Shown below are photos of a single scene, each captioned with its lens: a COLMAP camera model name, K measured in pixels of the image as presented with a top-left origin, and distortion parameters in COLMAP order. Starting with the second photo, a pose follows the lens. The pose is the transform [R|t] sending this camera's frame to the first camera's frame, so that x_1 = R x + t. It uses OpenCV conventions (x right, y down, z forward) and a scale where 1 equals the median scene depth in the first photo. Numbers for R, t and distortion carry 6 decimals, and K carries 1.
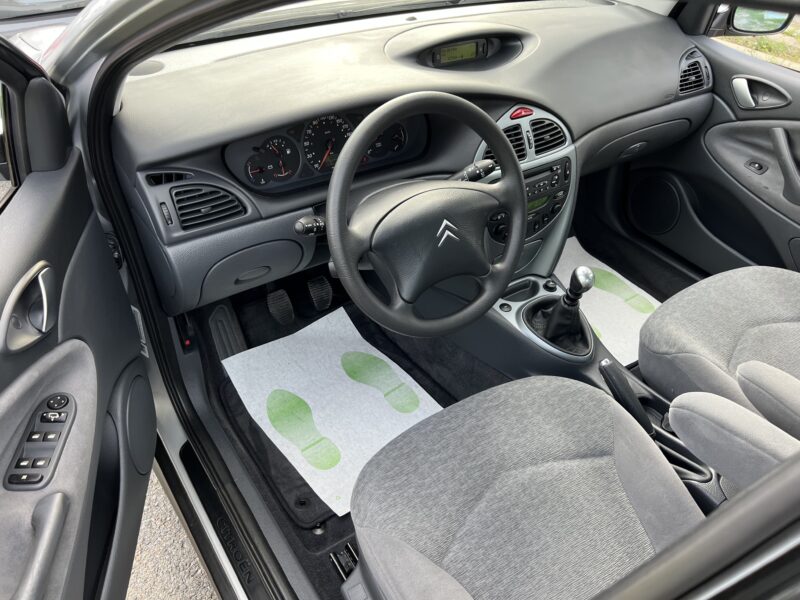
lens RADIAL K [[604.5, 0, 396.0], [0, 604.5, 298.5], [0, 0, 1]] dist [0.106185, -0.001879]
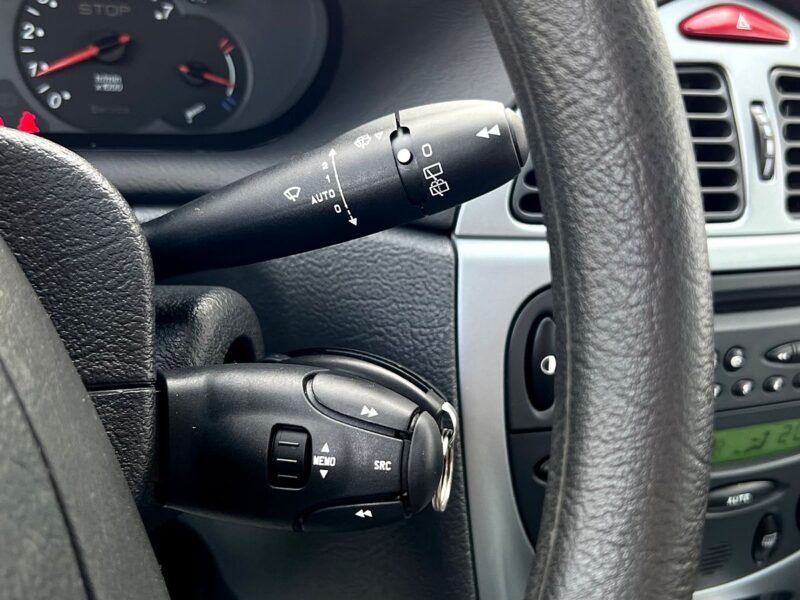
lens RADIAL K [[904.0, 0, 371.7], [0, 904.0, 296.8], [0, 0, 1]] dist [0.028694, 0.000000]
pose [[0.970637, 0.141361, -0.194630, 0.154483], [-0.189559, 0.947614, -0.257089, -0.097656], [0.148092, 0.286434, 0.946586, 0.691828]]
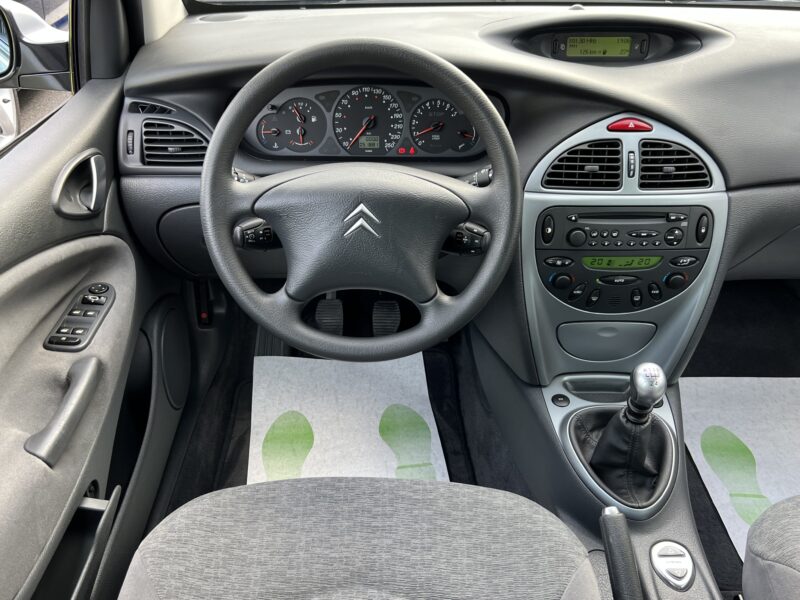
lens RADIAL K [[711.3, 0, 395.9], [0, 711.3, 302.9], [0, 0, 1]] dist [0.073697, 0.008012]
pose [[0.823638, 0.262691, -0.502607, 0.446197], [-0.327496, 0.943857, -0.043364, 0.006967], [0.462998, 0.200318, 0.863427, 0.218743]]
